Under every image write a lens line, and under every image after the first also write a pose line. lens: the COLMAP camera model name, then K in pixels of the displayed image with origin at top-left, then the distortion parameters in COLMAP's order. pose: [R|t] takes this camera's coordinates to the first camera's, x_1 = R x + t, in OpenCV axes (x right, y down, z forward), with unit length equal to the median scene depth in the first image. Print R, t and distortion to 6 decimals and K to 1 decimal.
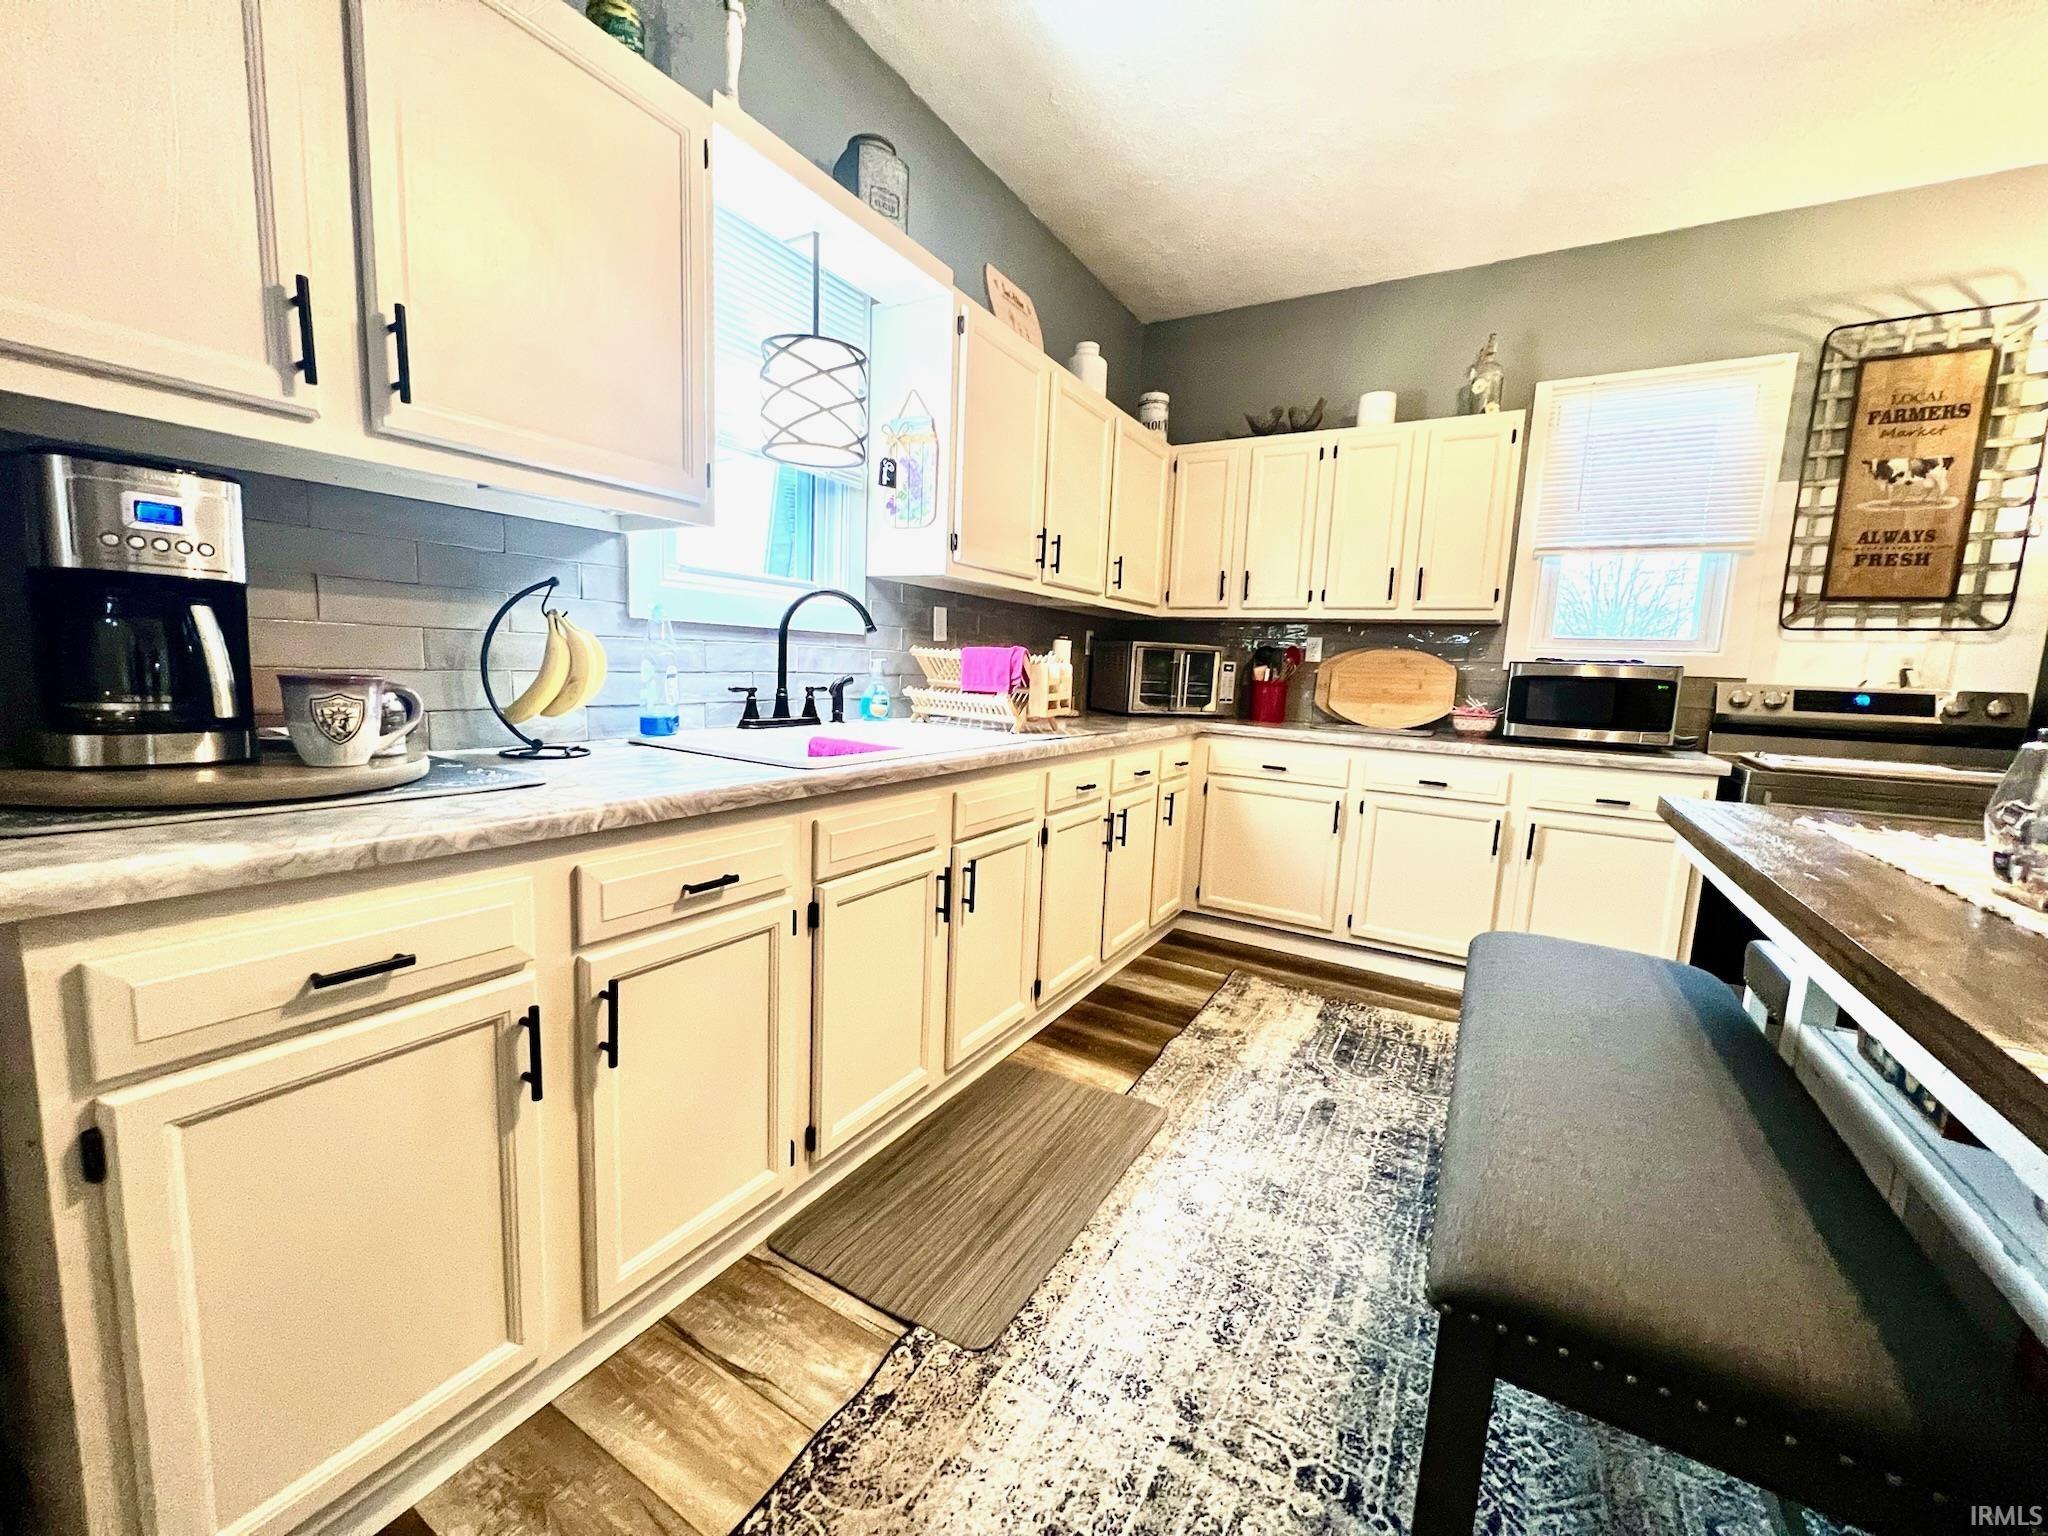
lens RADIAL K [[815.0, 0, 1020.7], [0, 815.0, 767.6], [0, 0, 1]] dist [-0.002746, 0.000566]
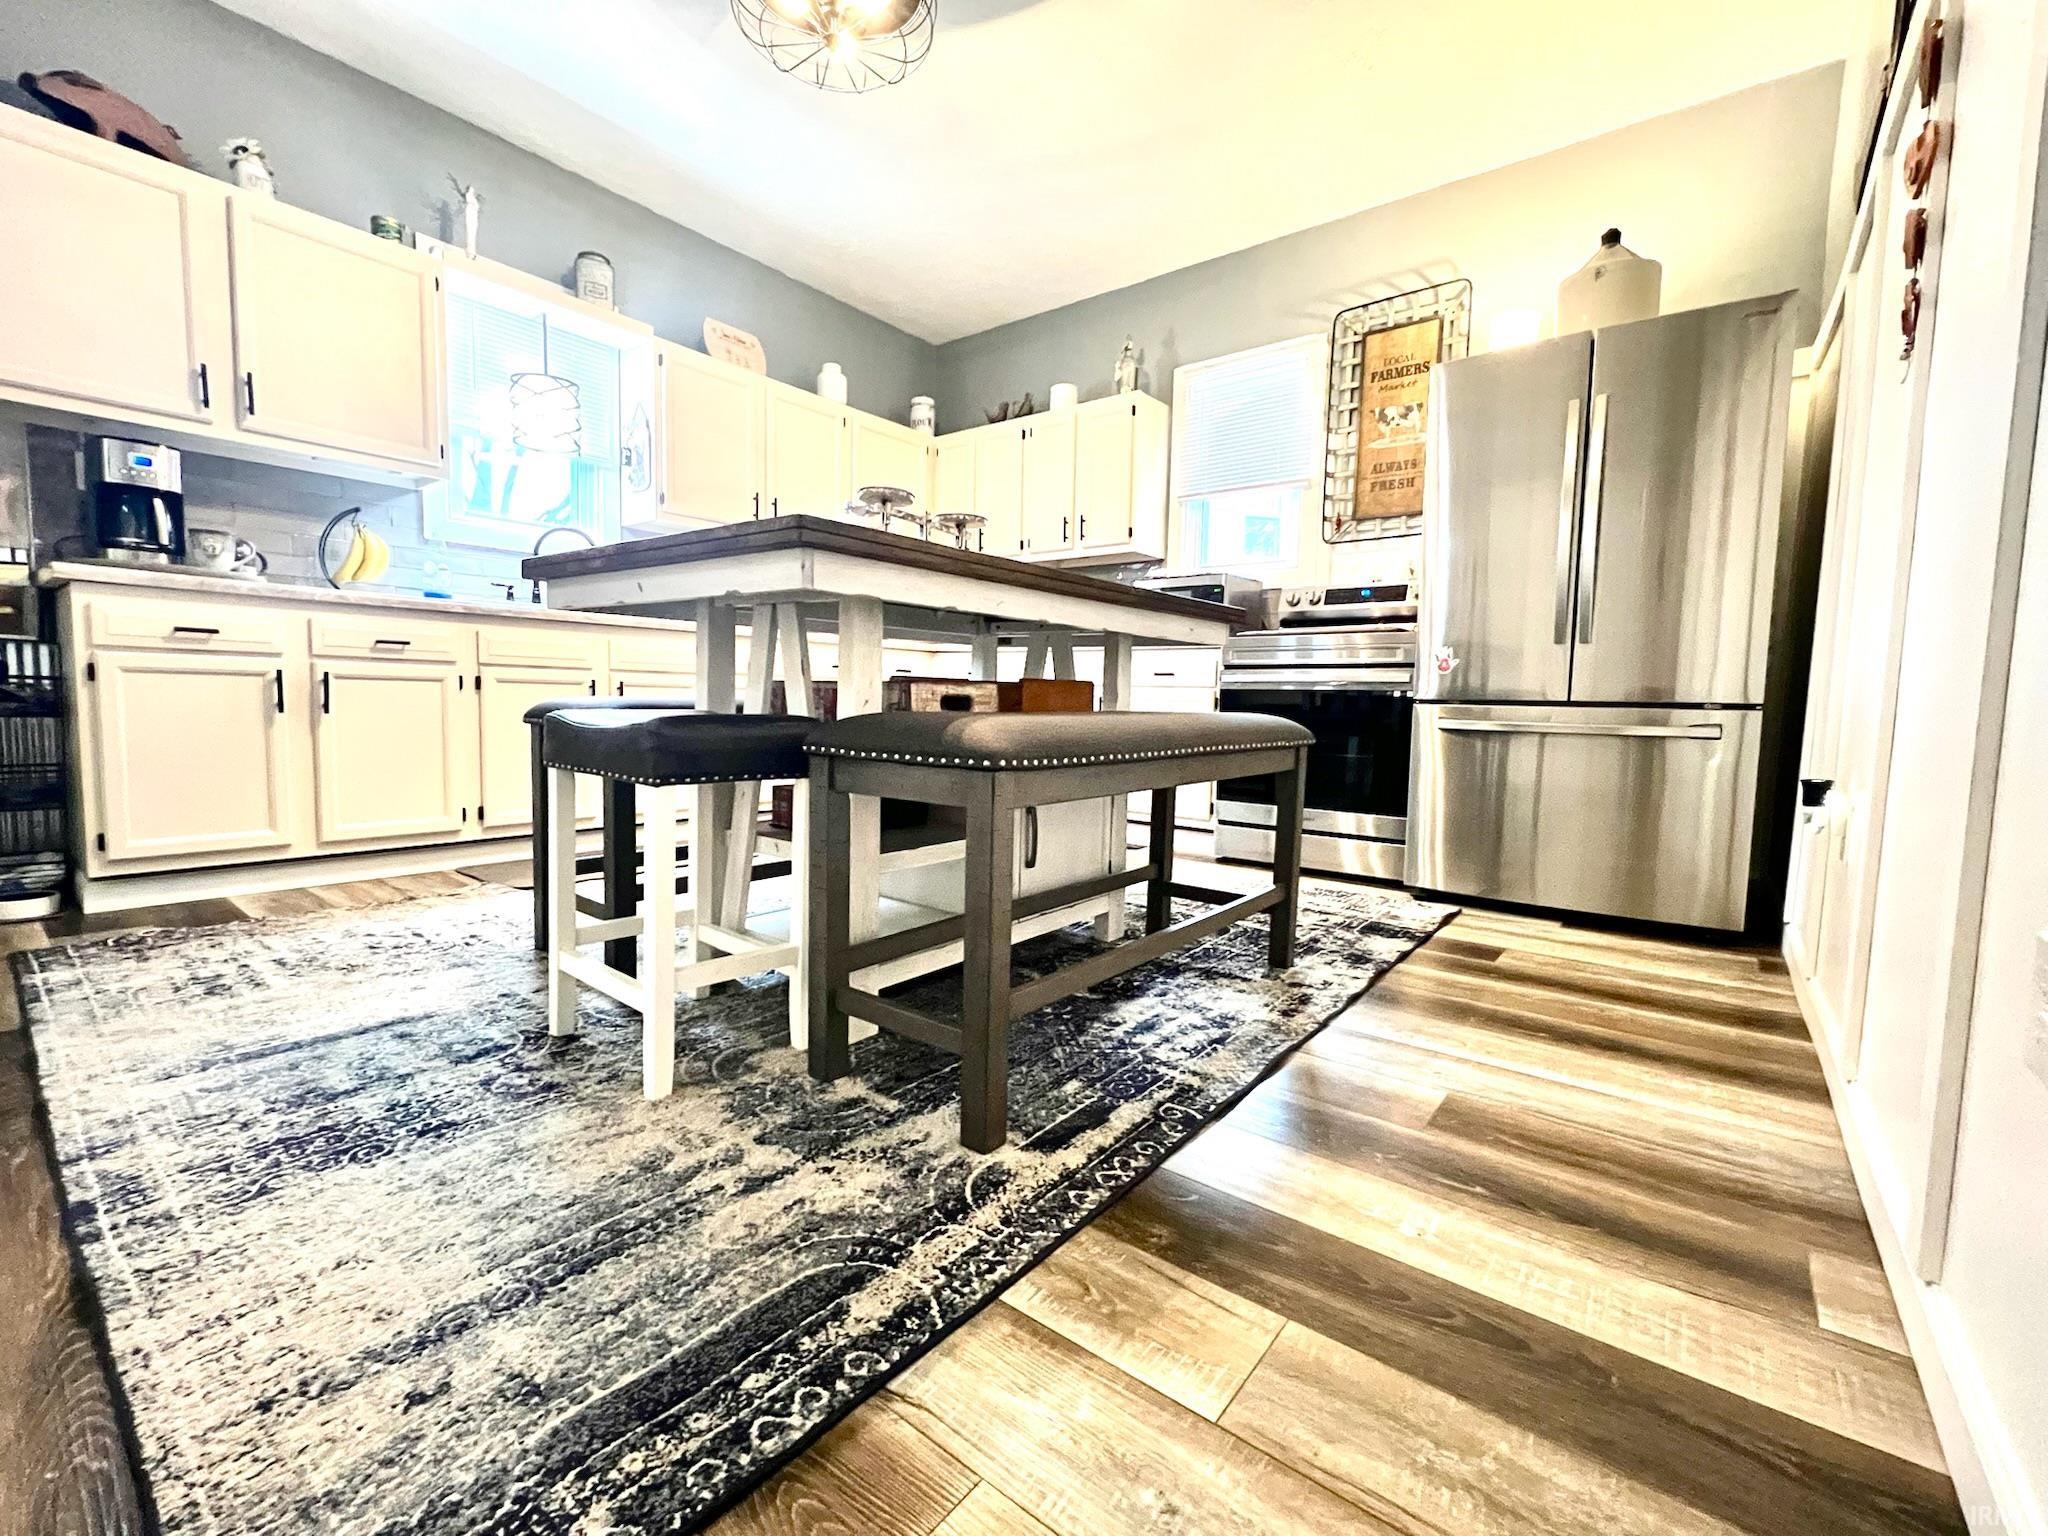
lens RADIAL K [[874.5, 0, 1019.5], [0, 874.5, 768.1], [0, 0, 1]] dist [-0.001716, 0.000122]
pose [[0.990190, -0.005911, -0.139602, 0.723934], [-0.001236, 0.998695, -0.051052, 0.279379], [0.139722, 0.050724, 0.988891, -0.449531]]
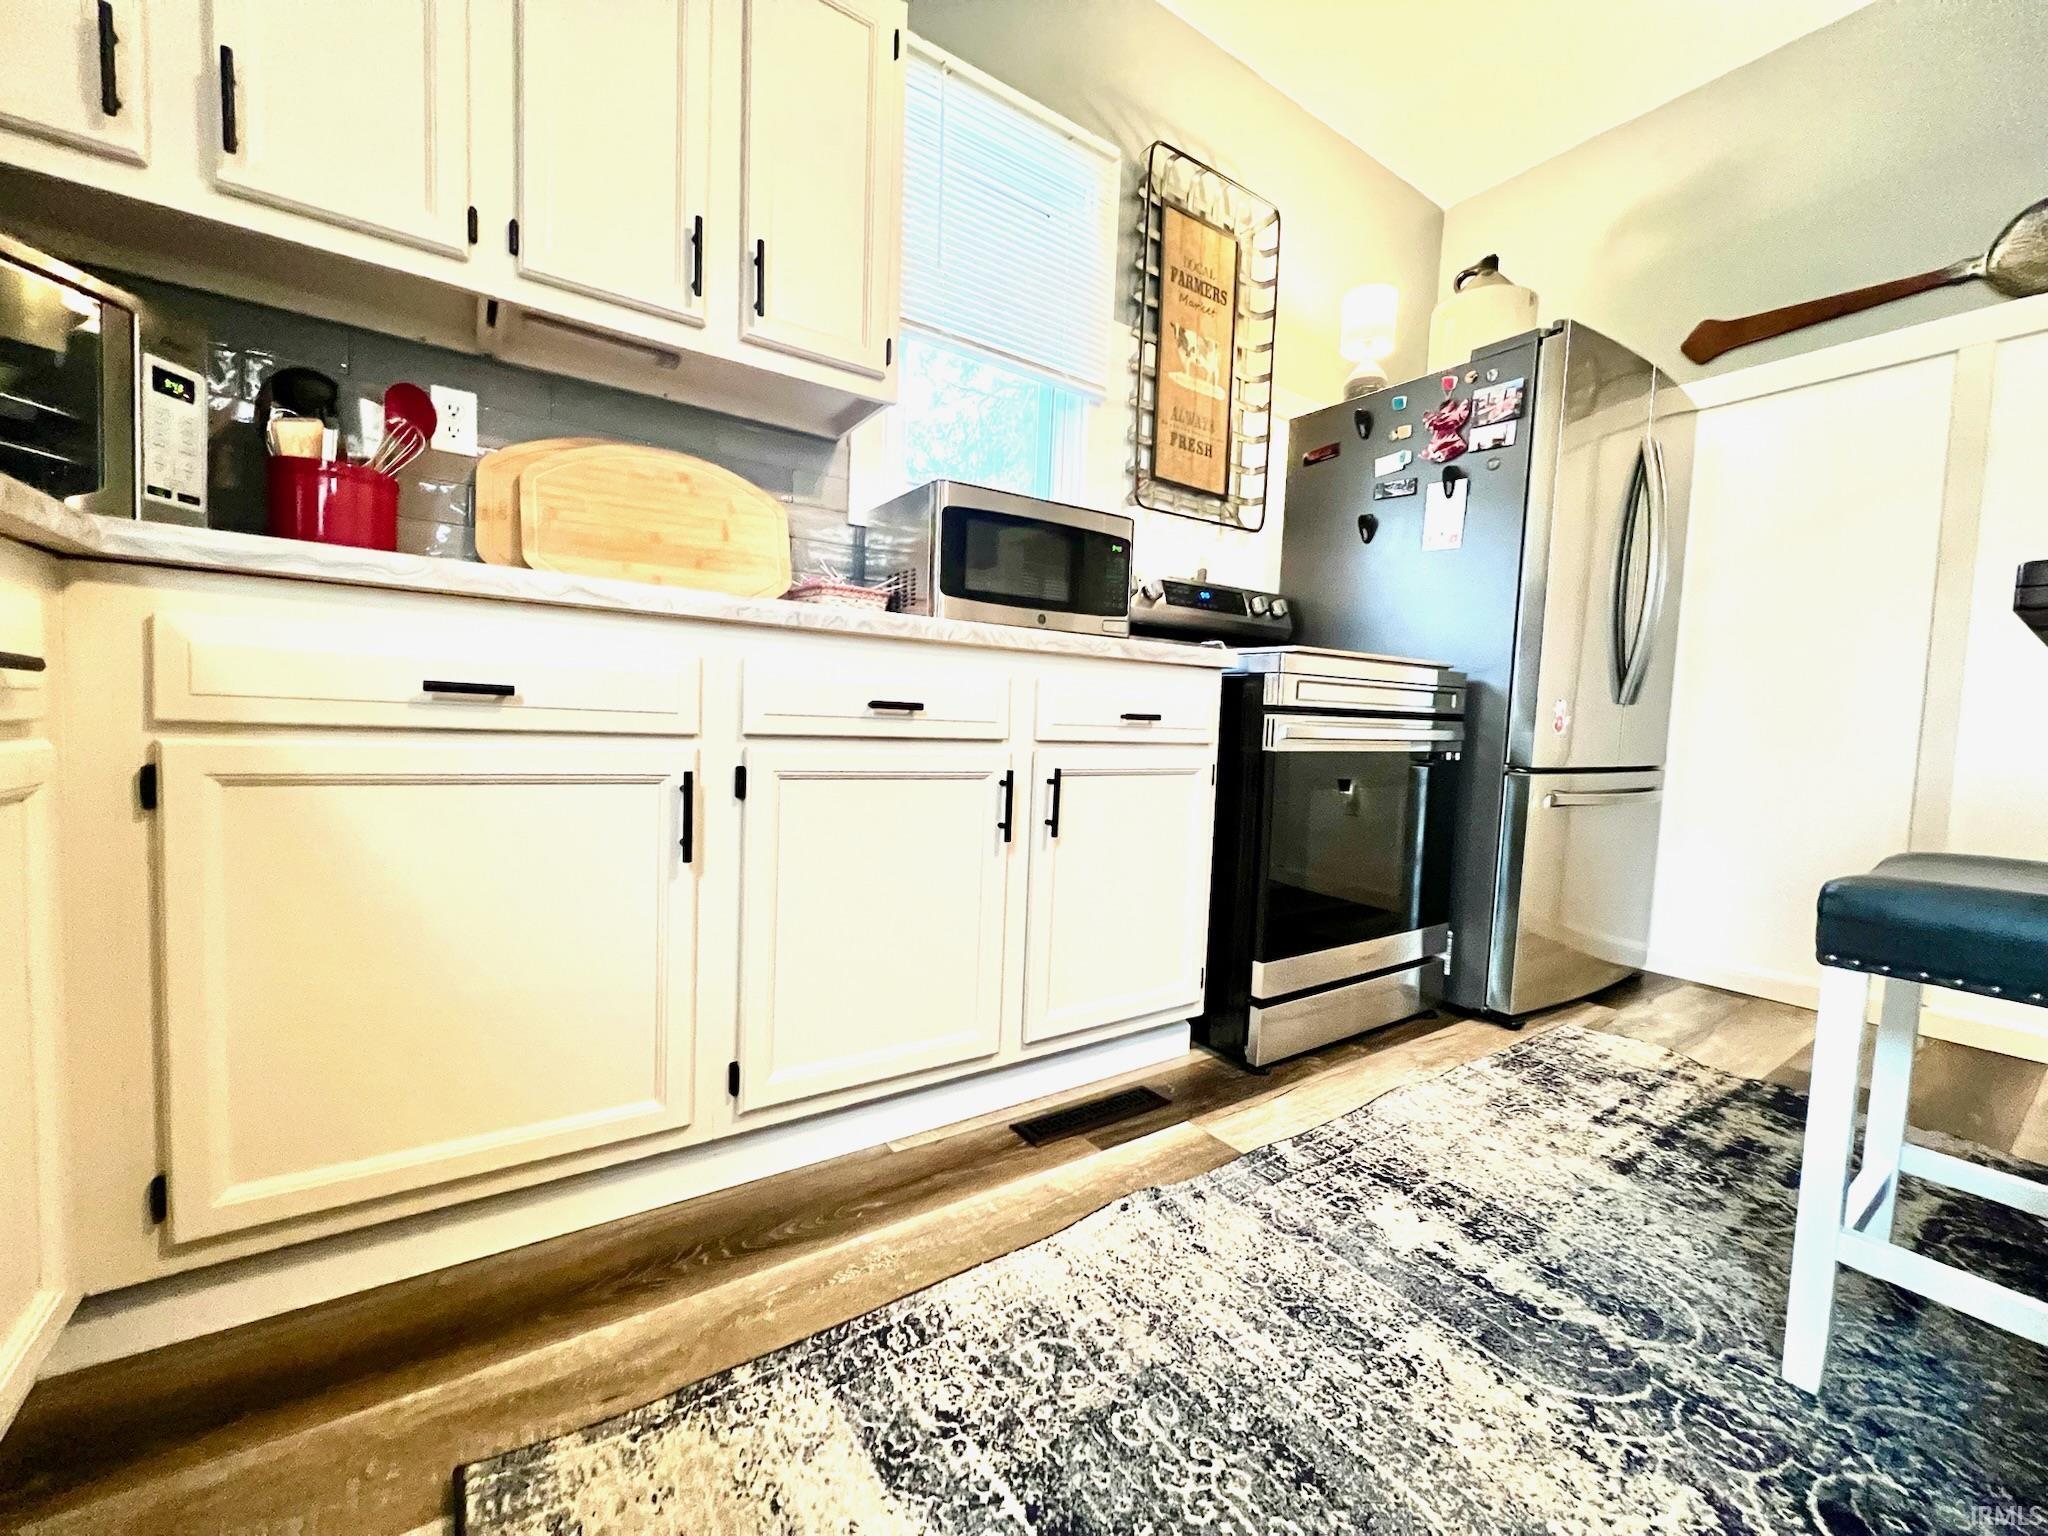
lens RADIAL K [[815.0, 0, 1020.7], [0, 815.0, 767.6], [0, 0, 1]] dist [-0.002746, 0.000566]
pose [[0.419307, -0.081358, 0.904192, 0.151795], [0.097523, 0.994250, 0.044237, 0.046083], [-0.902591, 0.069630, 0.424830, 0.865447]]
